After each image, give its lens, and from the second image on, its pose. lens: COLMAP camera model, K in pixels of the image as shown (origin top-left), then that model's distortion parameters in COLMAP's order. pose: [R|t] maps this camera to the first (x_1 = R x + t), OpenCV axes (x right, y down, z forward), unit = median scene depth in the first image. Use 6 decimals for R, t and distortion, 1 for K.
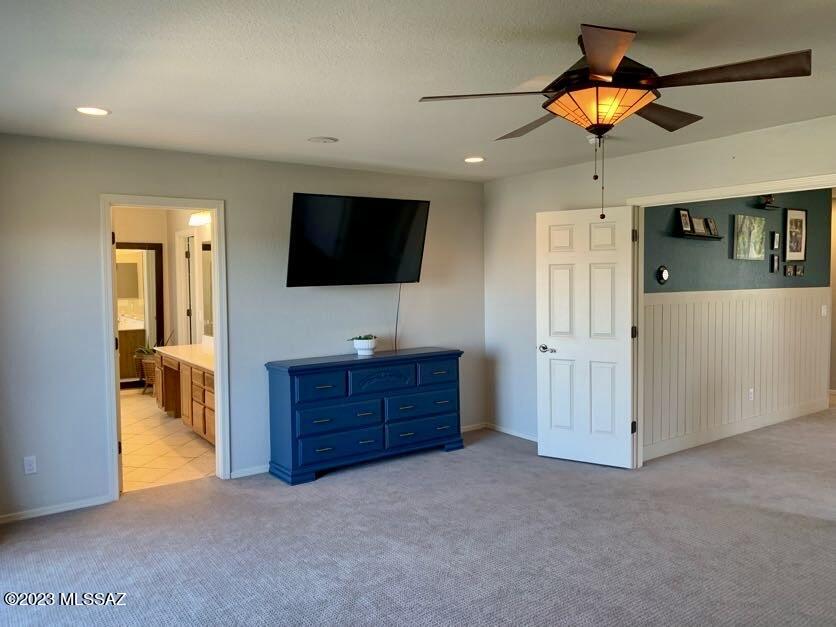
lens RADIAL K [[634.9, 0, 414.5], [0, 634.9, 311.1], [0, 0, 1]] dist [0.056764, -0.076495]
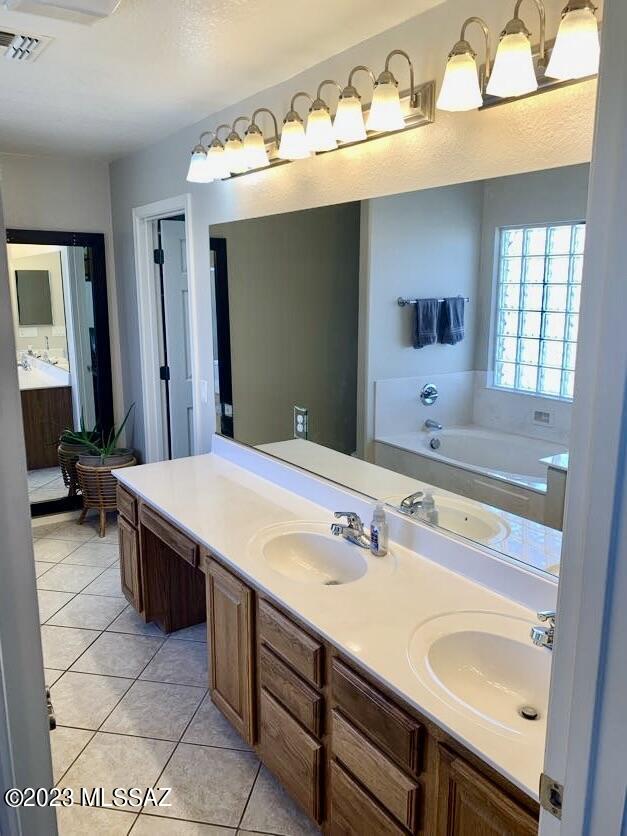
lens RADIAL K [[634.9, 0, 317.5], [0, 634.9, 413.6], [0, 0, 1]] dist [0.056764, -0.076495]
pose [[0.999885, 0.015129, -0.000798, -0.215810], [-0.014869, 0.990062, 0.139845, -0.036165], [0.002906, -0.139817, 0.990173, 0.462912]]
